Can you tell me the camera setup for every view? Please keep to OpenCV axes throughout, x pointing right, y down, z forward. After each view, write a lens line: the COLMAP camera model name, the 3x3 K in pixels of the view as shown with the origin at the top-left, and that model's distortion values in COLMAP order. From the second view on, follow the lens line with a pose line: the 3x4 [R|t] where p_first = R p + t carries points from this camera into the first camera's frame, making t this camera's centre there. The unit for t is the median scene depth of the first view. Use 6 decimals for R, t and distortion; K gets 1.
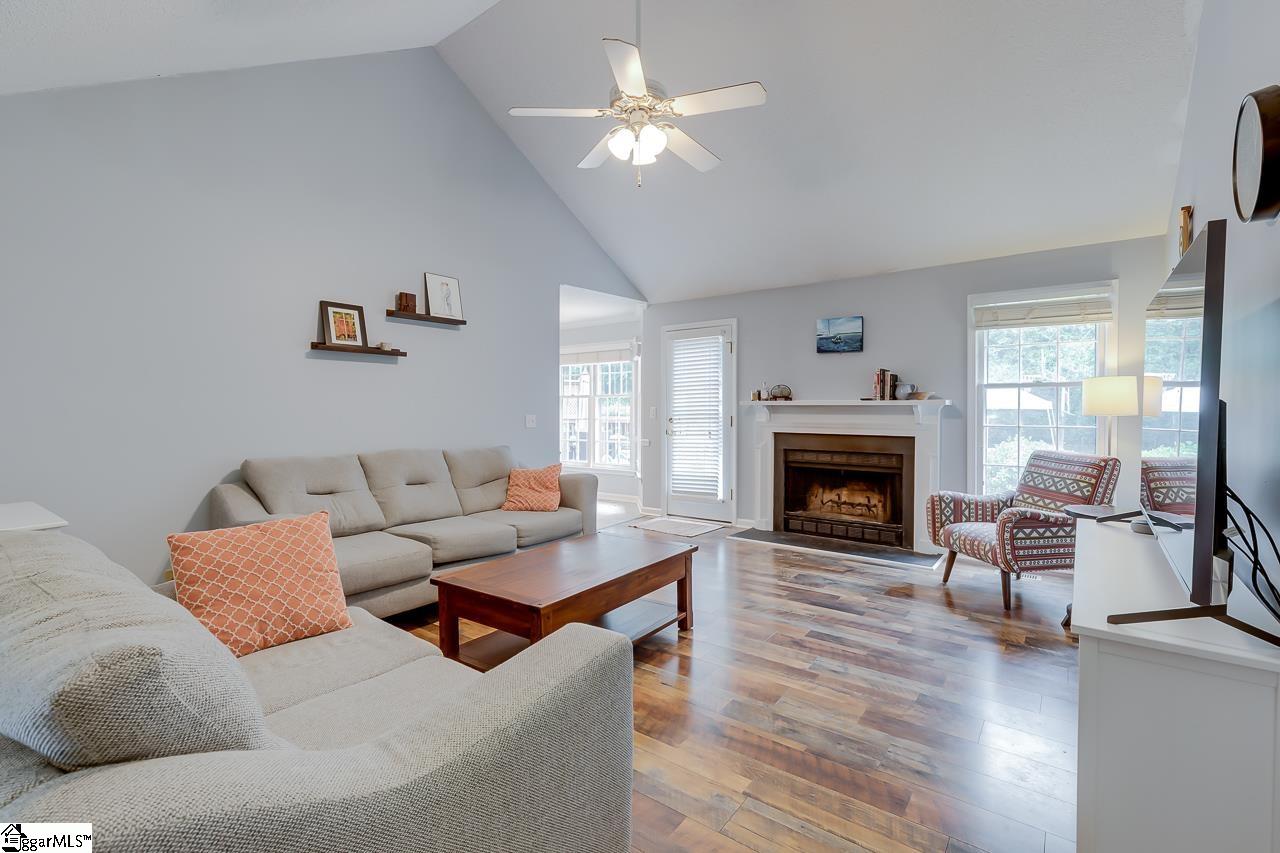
lens RADIAL K [[579.1, 0, 644.0], [0, 579.1, 414.9], [0, 0, 1]] dist [0.009754, -0.000240]
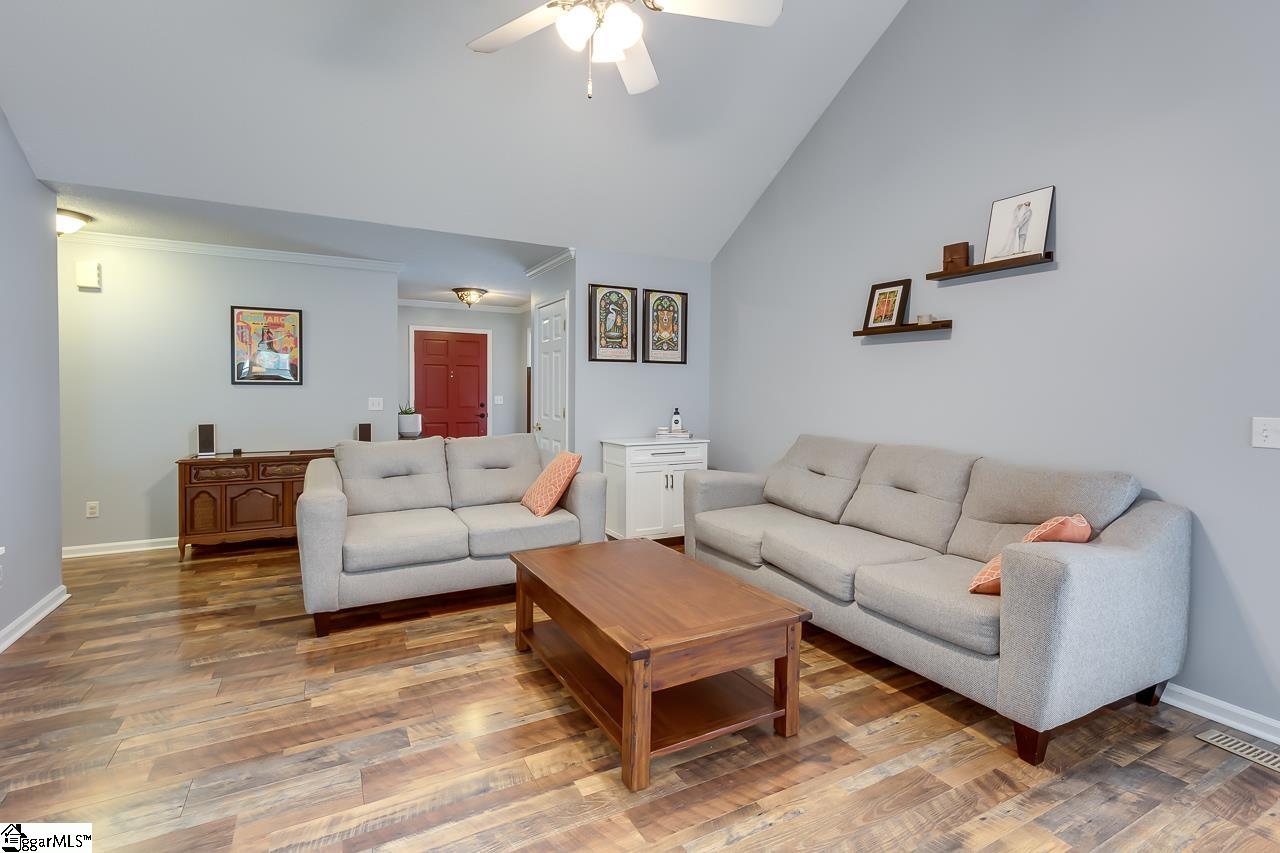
lens RADIAL K [[584.6, 0, 638.8], [0, 584.6, 395.1], [0, 0, 1]] dist [-0.011820, -0.000127]
pose [[-0.414794, -0.008402, -0.909876, 0.389914], [-0.036238, 0.999317, 0.007292, -0.004210], [0.909193, 0.035997, -0.414815, 0.828181]]
